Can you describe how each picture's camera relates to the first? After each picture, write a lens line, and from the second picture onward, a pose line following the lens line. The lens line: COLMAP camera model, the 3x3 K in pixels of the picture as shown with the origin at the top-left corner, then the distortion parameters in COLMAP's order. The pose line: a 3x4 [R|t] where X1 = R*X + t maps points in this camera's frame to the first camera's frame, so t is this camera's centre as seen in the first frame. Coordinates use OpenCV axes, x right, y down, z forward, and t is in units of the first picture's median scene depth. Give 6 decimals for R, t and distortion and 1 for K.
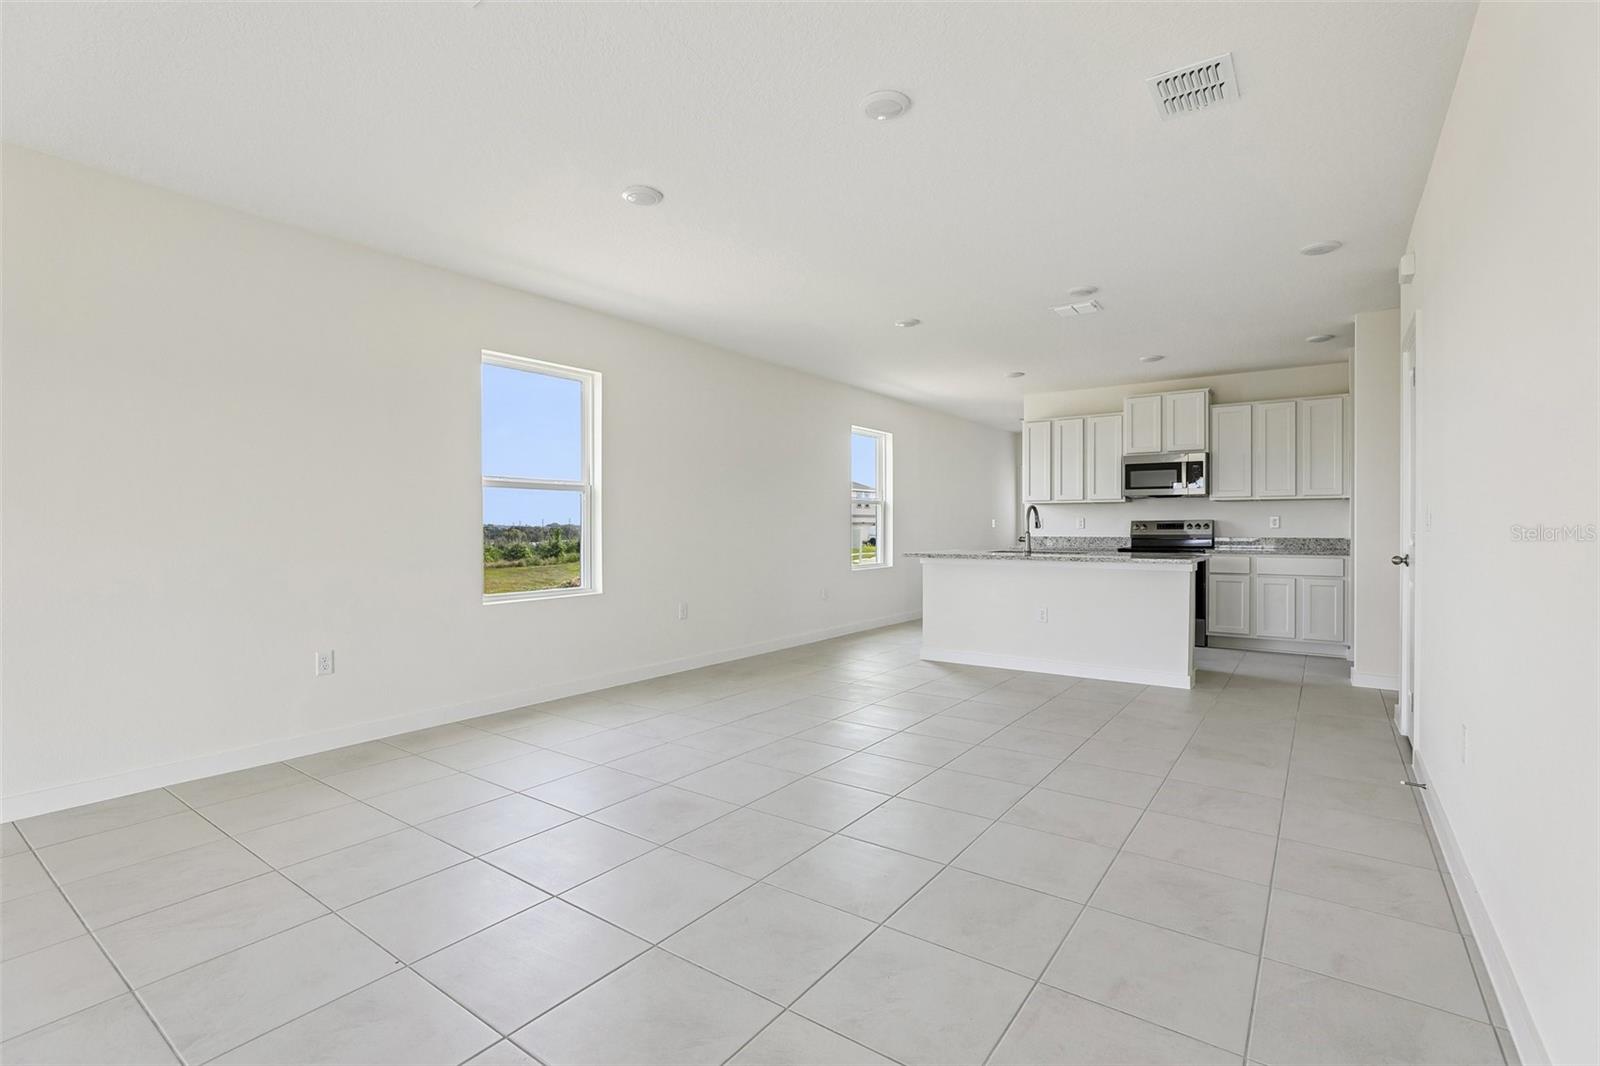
lens RADIAL K [[725.3, 0, 801.9], [0, 725.3, 528.2], [0, 0, 1]] dist [-0.019691, 0.008051]
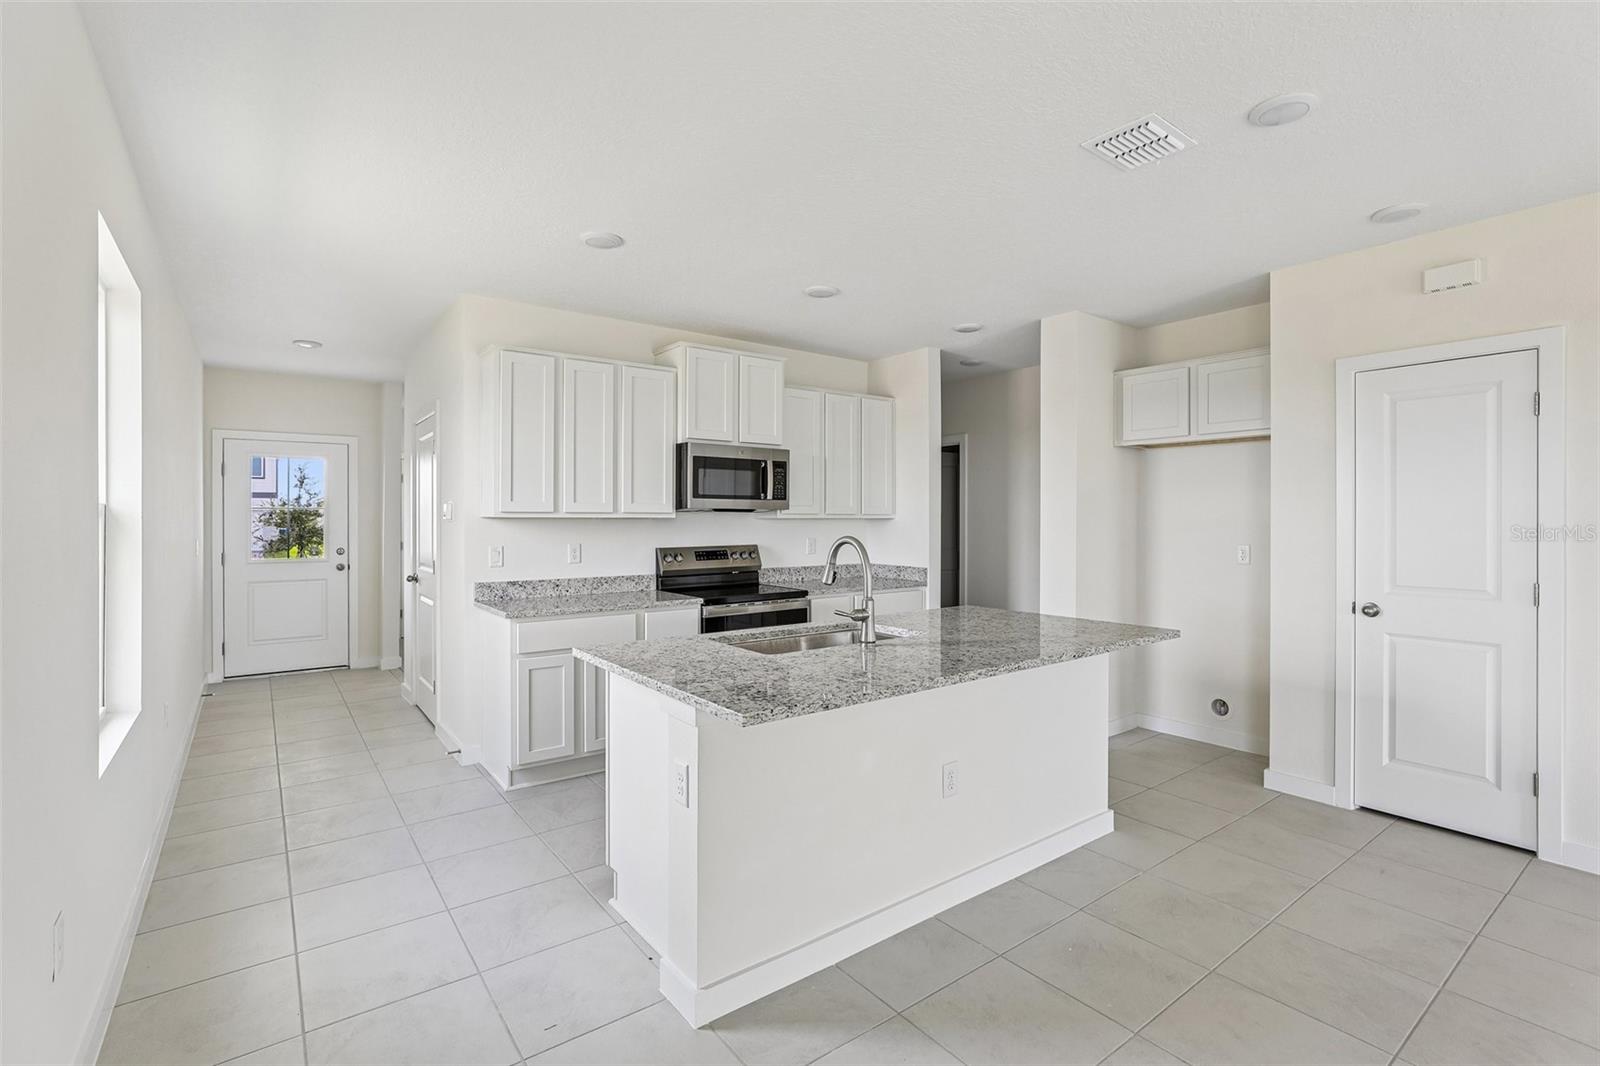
lens RADIAL K [[725.3, 0, 801.9], [0, 725.3, 528.2], [0, 0, 1]] dist [-0.019691, 0.008051]
pose [[0.288538, -0.010610, 0.957410, -0.097284], [-0.004589, 0.999912, 0.012464, -0.035610], [-0.957458, -0.007989, 0.288464, 0.720371]]
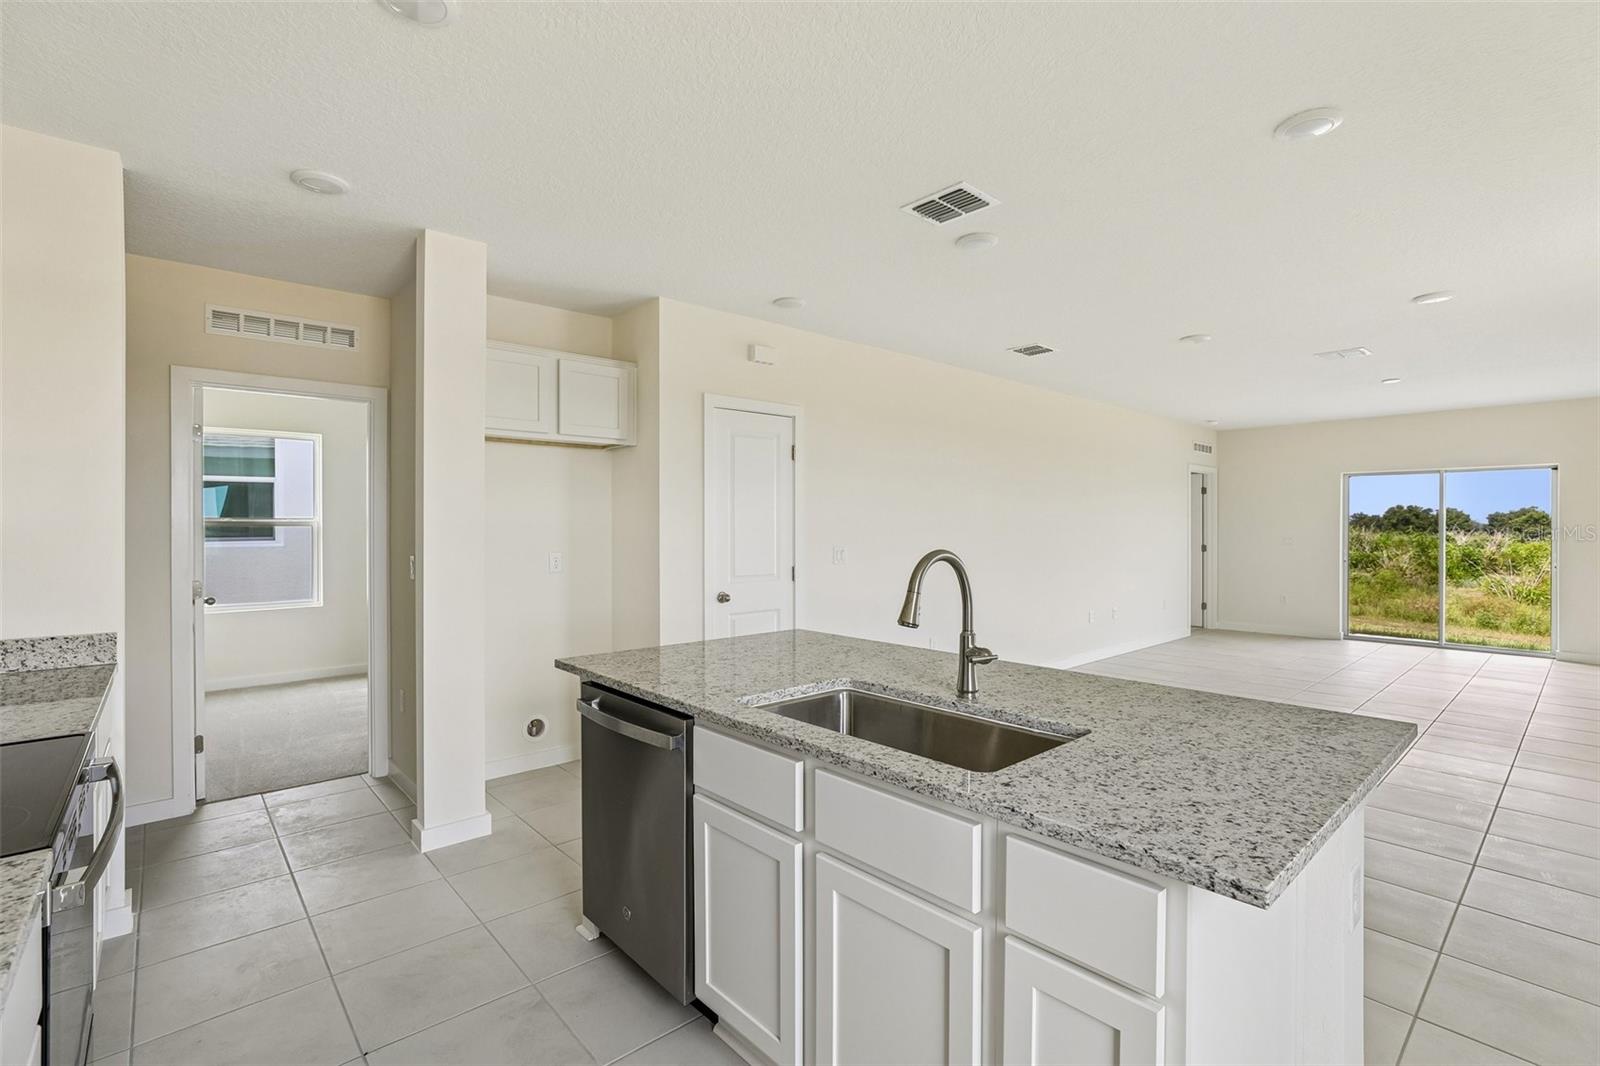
lens RADIAL K [[725.3, 0, 801.9], [0, 725.3, 528.2], [0, 0, 1]] dist [-0.019691, 0.008051]
pose [[-0.975389, 0.001491, 0.220488, 0.245590], [0.001156, 0.999998, -0.001648, -0.034447], [-0.220490, -0.001353, -0.975388, 1.052592]]
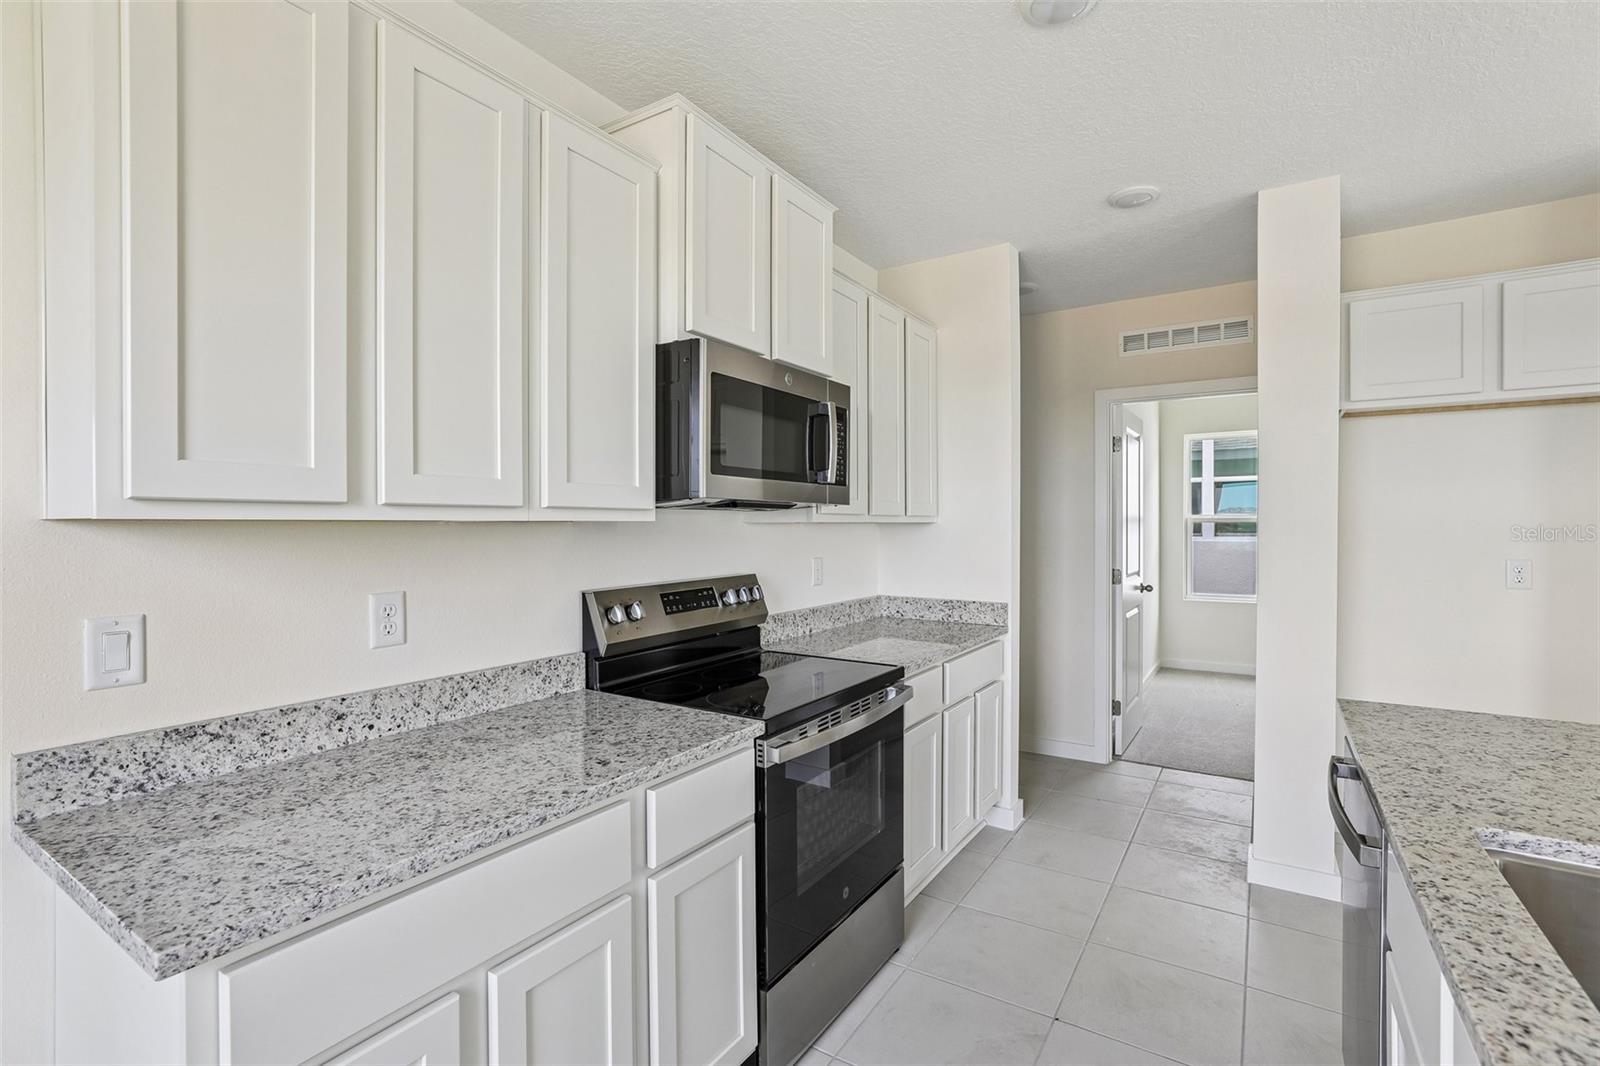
lens RADIAL K [[725.3, 0, 801.9], [0, 725.3, 528.2], [0, 0, 1]] dist [-0.019691, 0.008051]
pose [[-0.054273, -0.003731, 0.998519, 0.191002], [-0.001871, 0.999992, 0.003635, -0.034768], [-0.998524, -0.001670, -0.054280, 0.954976]]
